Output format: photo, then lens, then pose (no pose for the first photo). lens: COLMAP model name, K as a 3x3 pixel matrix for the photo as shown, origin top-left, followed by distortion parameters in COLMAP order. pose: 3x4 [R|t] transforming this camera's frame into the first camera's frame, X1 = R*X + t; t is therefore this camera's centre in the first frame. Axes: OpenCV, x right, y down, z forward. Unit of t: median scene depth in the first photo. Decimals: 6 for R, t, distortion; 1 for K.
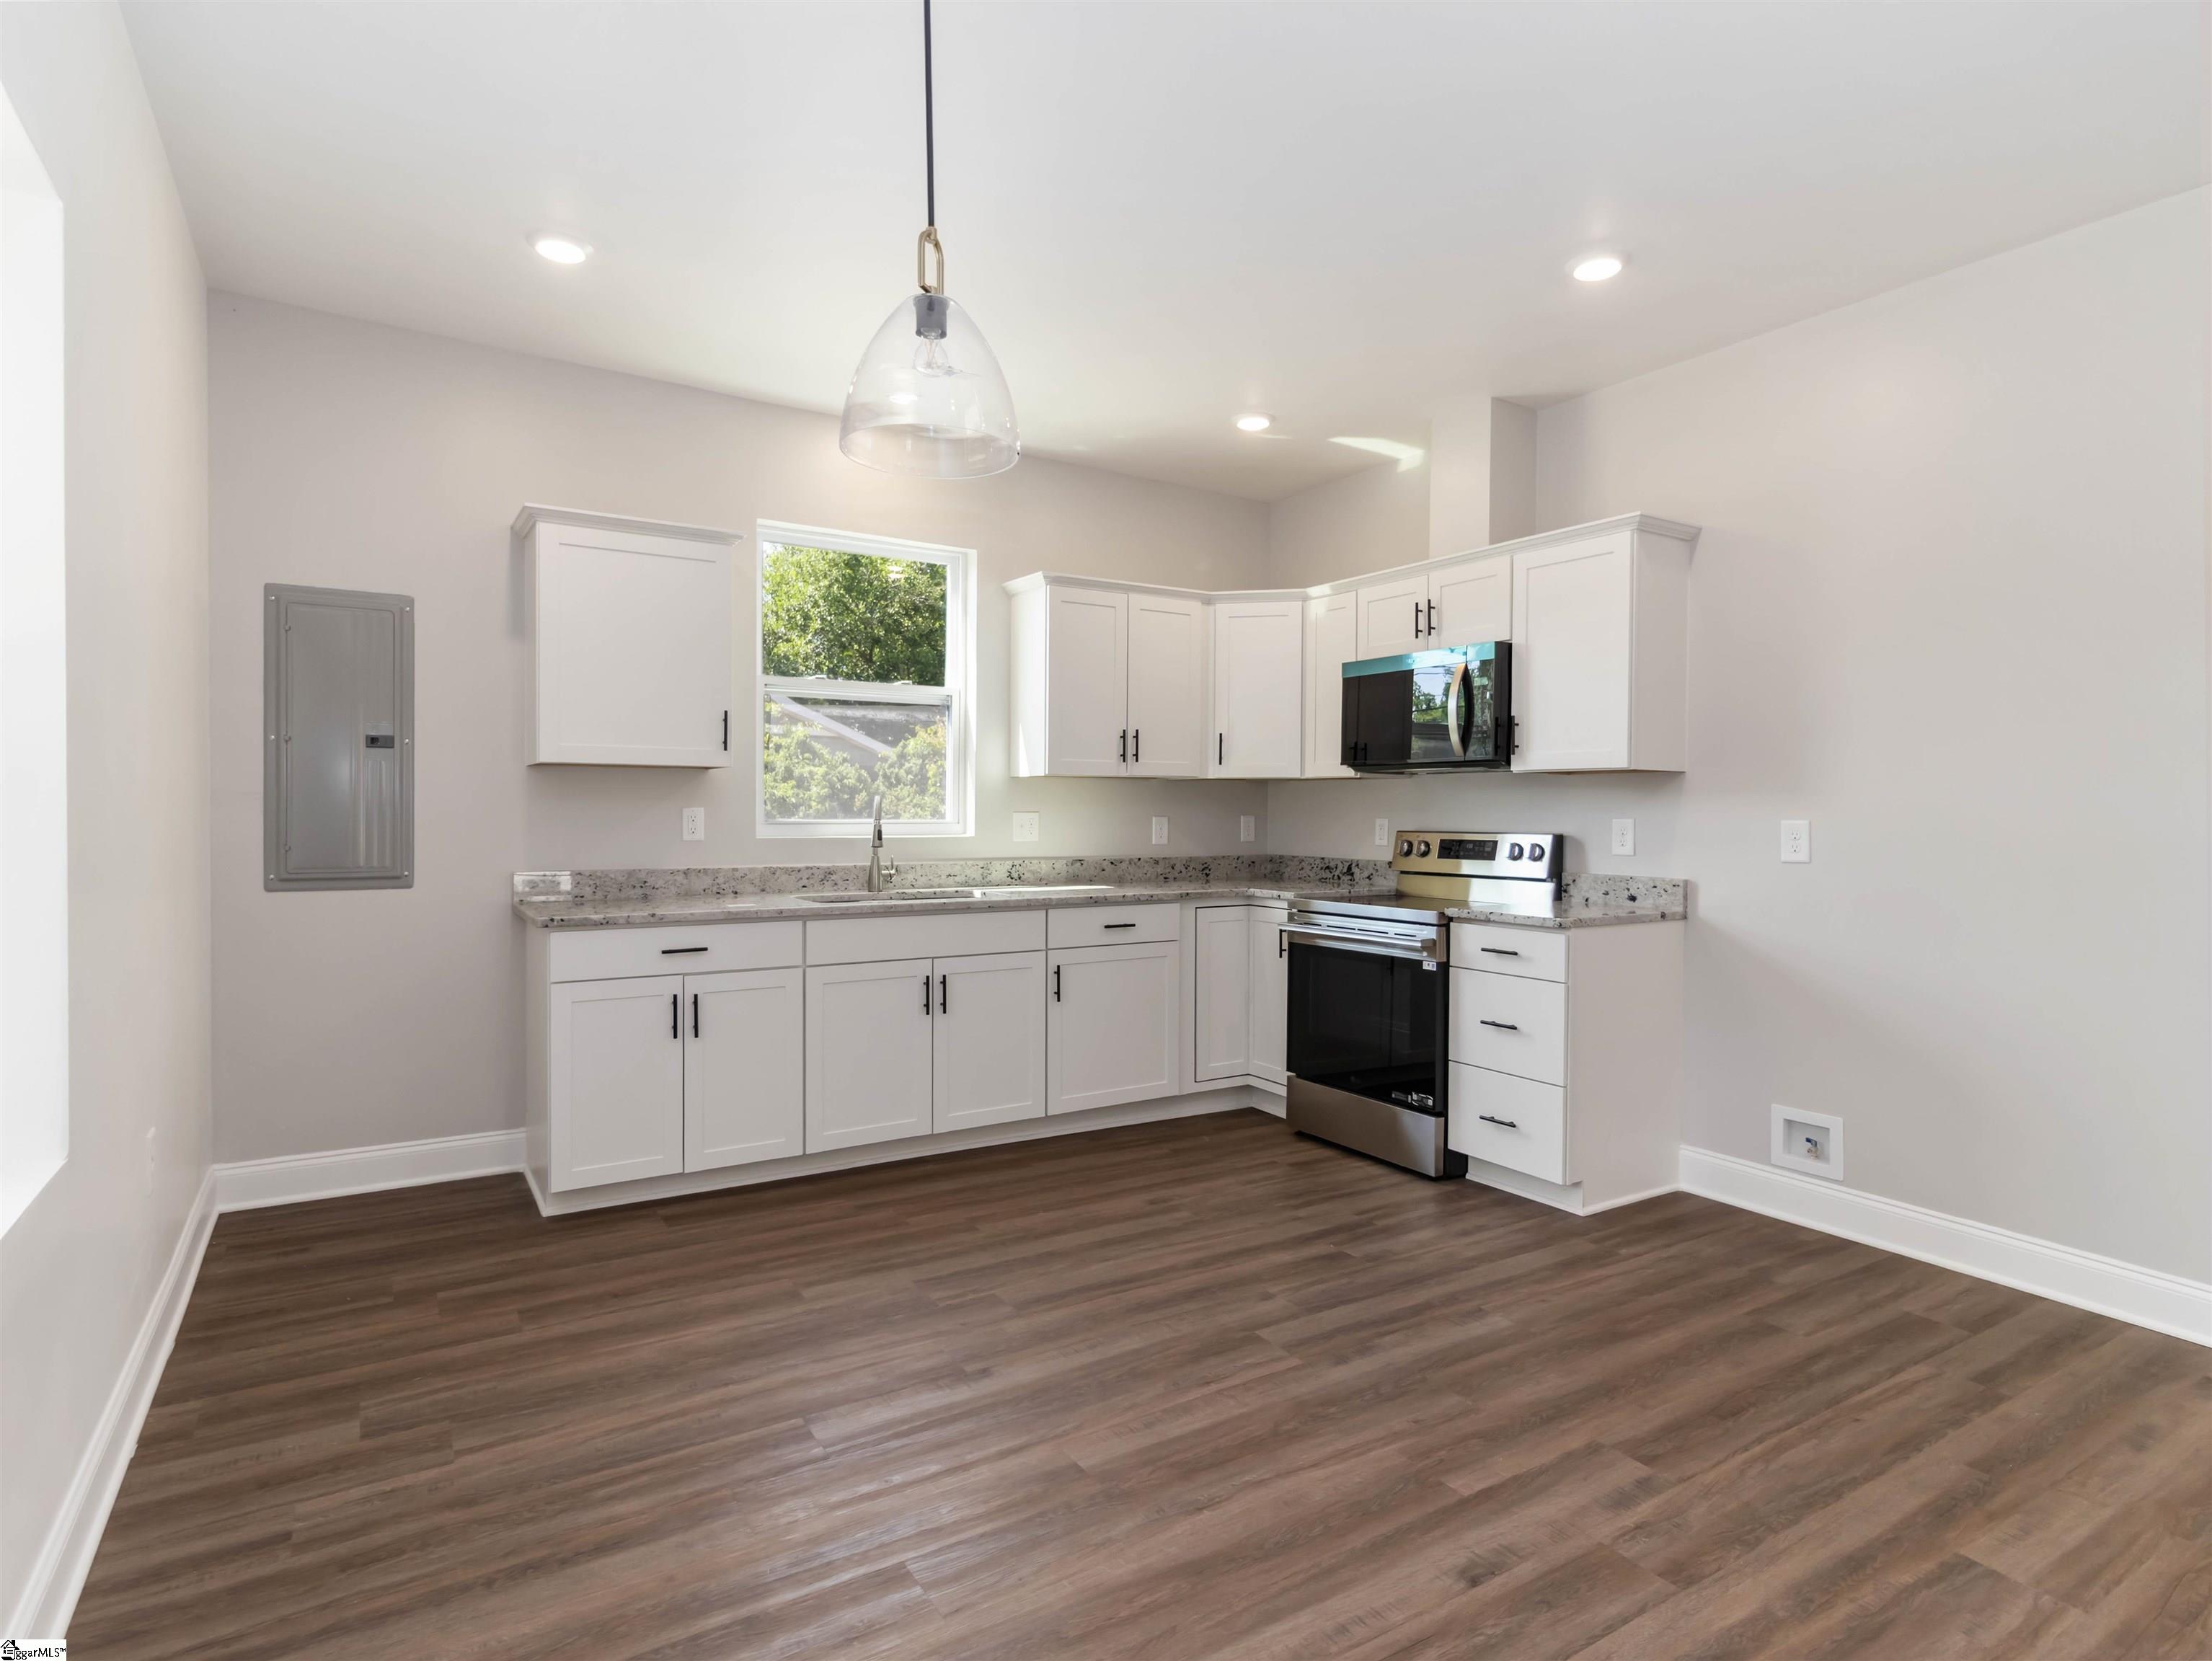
lens RADIAL K [[1176.1, 0, 1107.1], [0, 1176.1, 822.8], [0, 0, 1]] dist [0.000772, 0.000754]
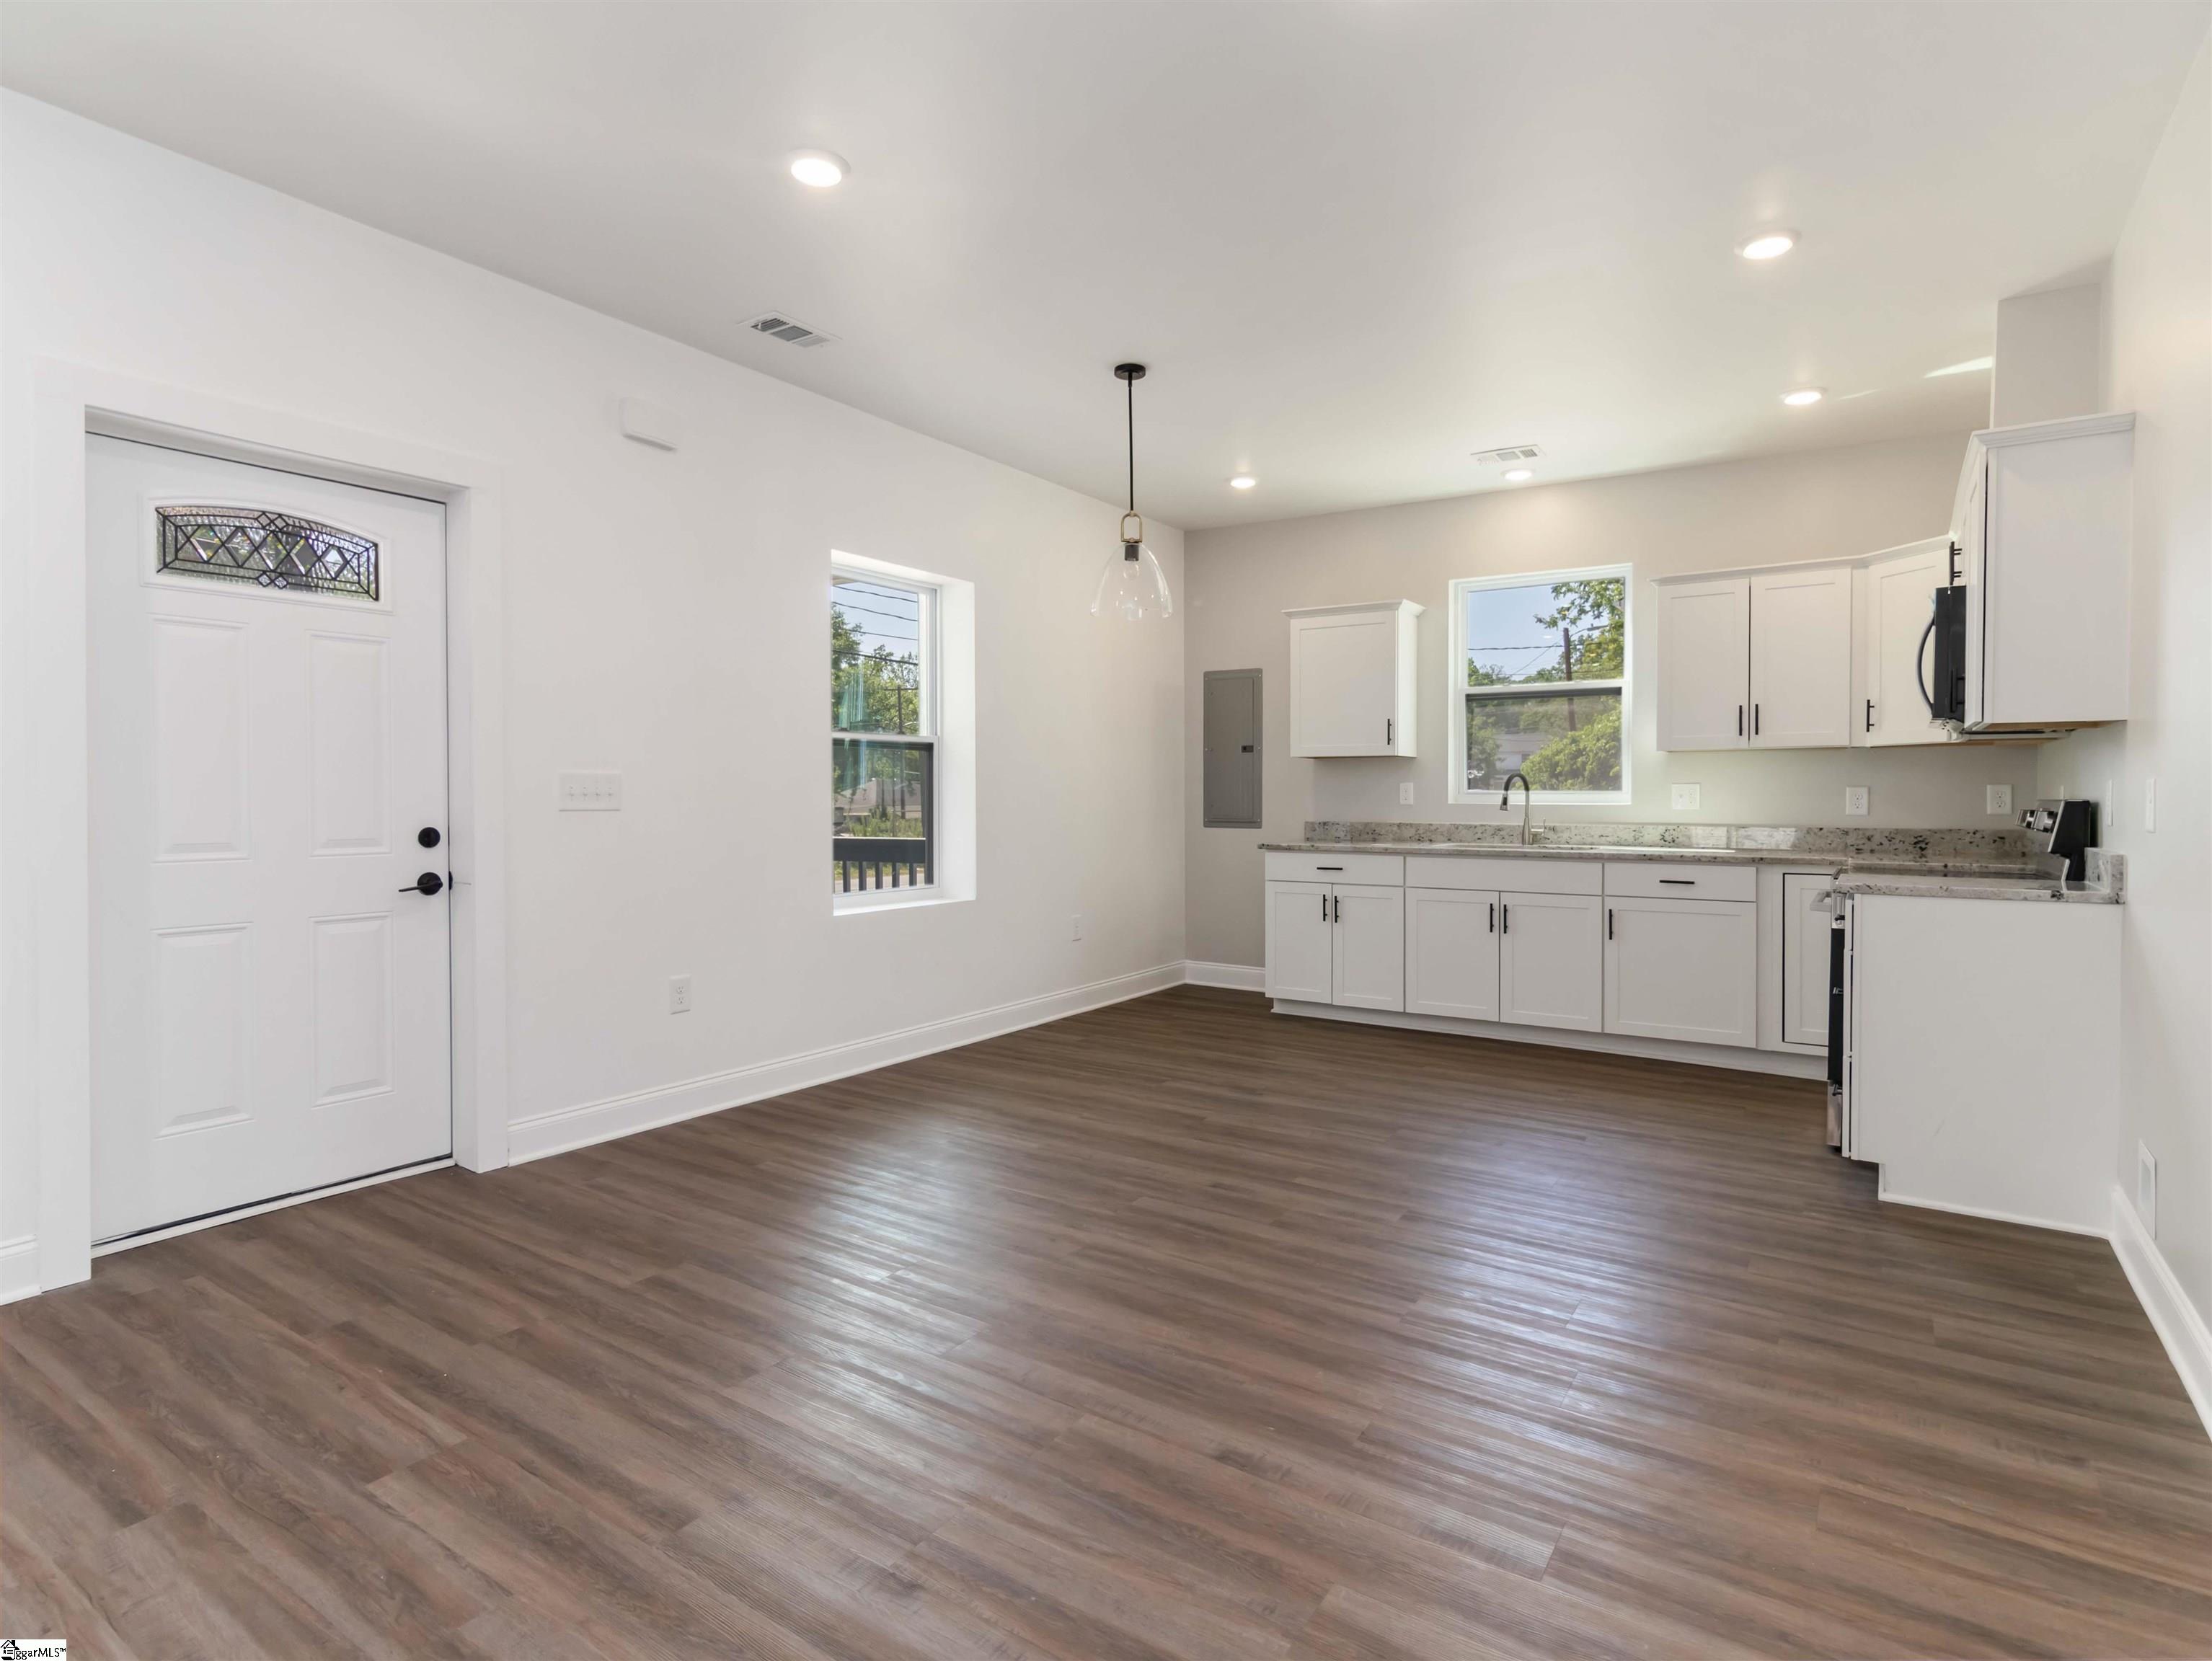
lens RADIAL K [[1176.1, 0, 1100.8], [0, 1176.1, 811.5], [0, 0, 1]] dist [0.000772, 0.000754]
pose [[0.405186, 0.009176, -0.914188, 0.855953], [-0.006429, 0.999954, 0.007188, 0.015311], [0.914212, 0.002965, 0.405226, 0.029858]]
